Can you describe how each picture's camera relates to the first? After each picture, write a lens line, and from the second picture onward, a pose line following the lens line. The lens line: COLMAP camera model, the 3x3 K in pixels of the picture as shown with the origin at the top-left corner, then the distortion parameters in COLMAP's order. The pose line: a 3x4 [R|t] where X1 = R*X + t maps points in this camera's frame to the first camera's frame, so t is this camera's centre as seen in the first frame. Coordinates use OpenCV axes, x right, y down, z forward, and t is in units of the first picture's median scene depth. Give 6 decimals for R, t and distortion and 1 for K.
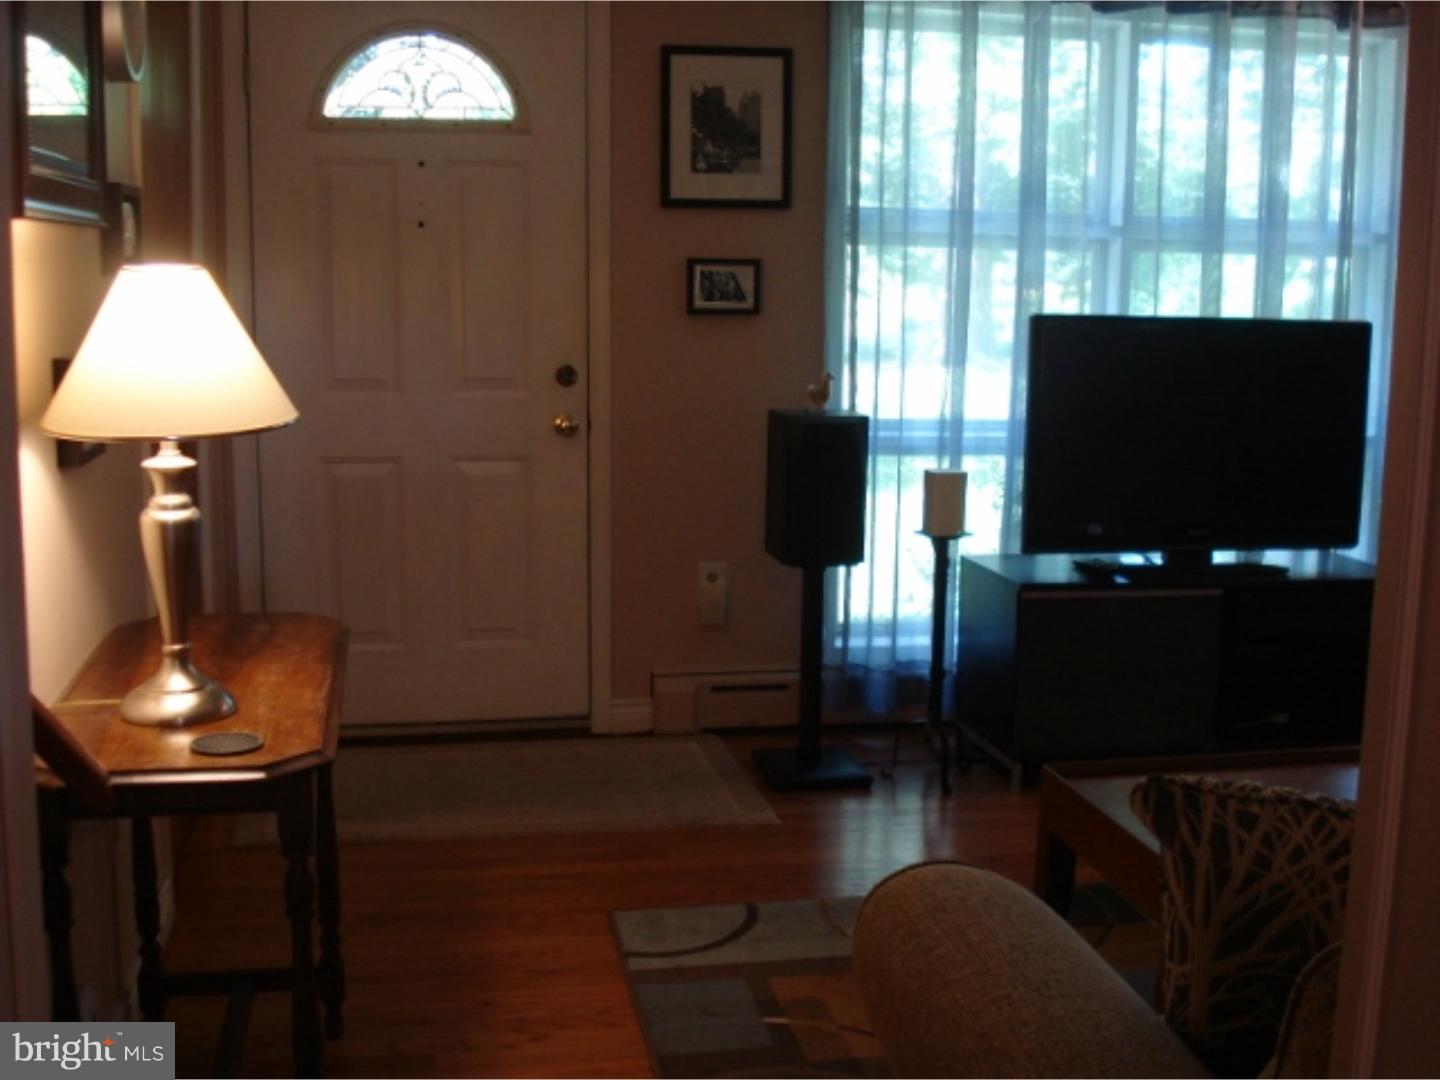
lens RADIAL K [[1614.9, 0, 703.6], [0, 1614.9, 540.1], [0, 0, 1]] dist [-0.064989, -0.114155]
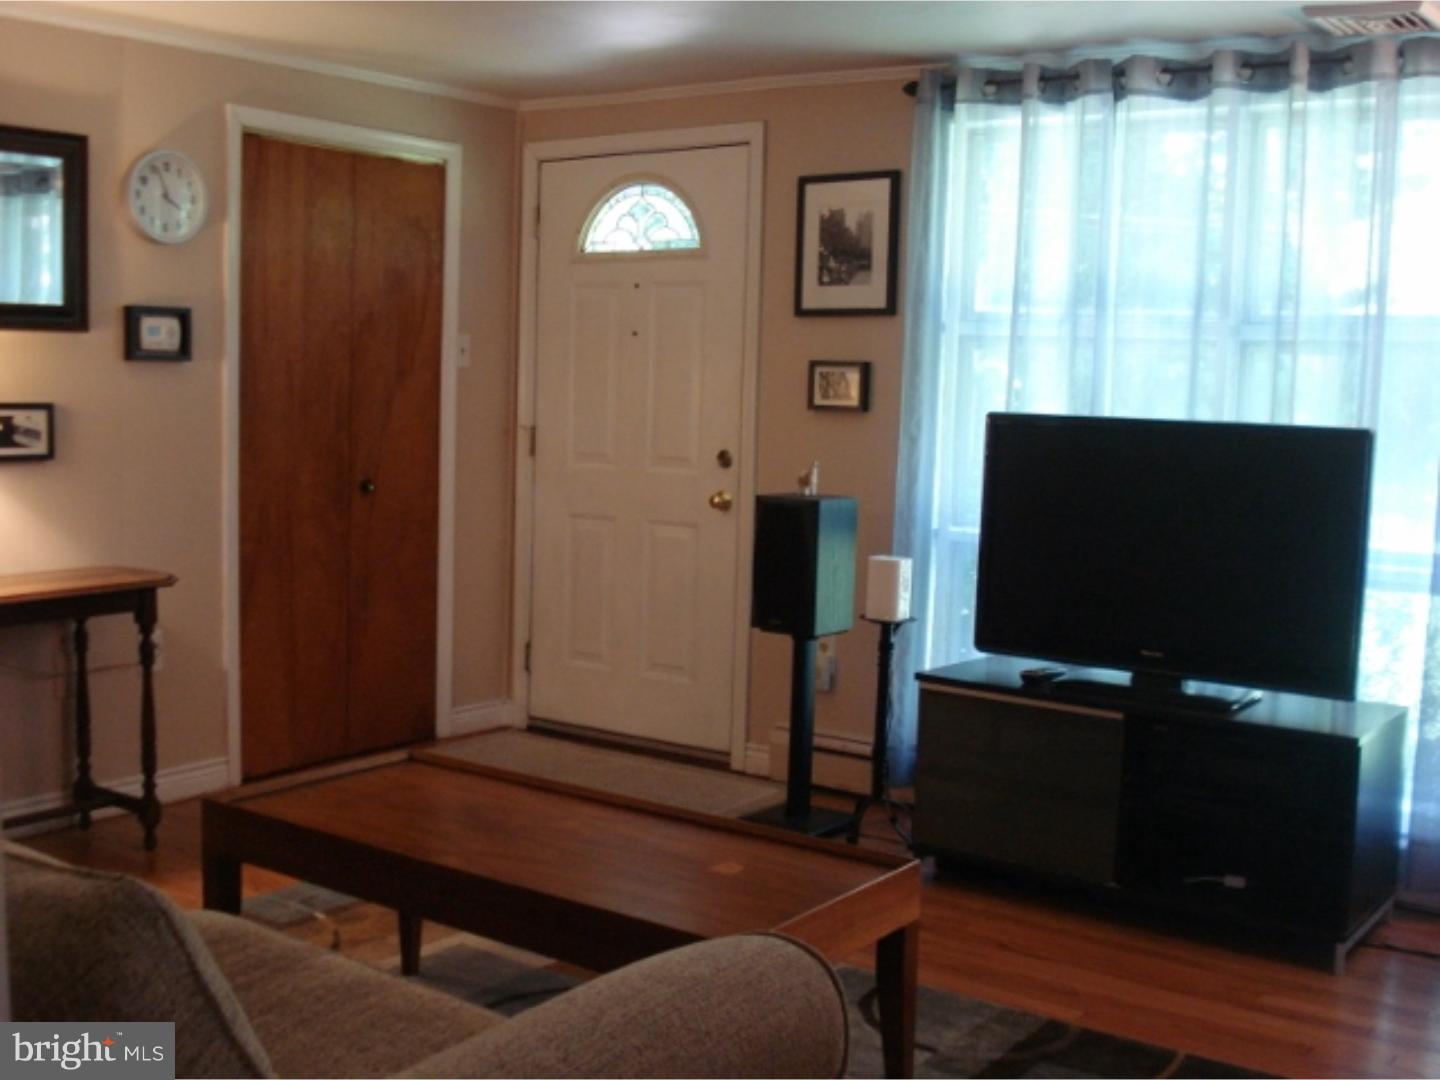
lens RADIAL K [[1614.9, 0, 703.6], [0, 1614.9, 540.1], [0, 0, 1]] dist [-0.064989, -0.114155]
pose [[0.692346, 0.076516, -0.717497, 0.765670], [-0.134856, 0.990562, -0.024493, -0.012022], [0.708851, 0.113716, 0.696131, 0.171855]]
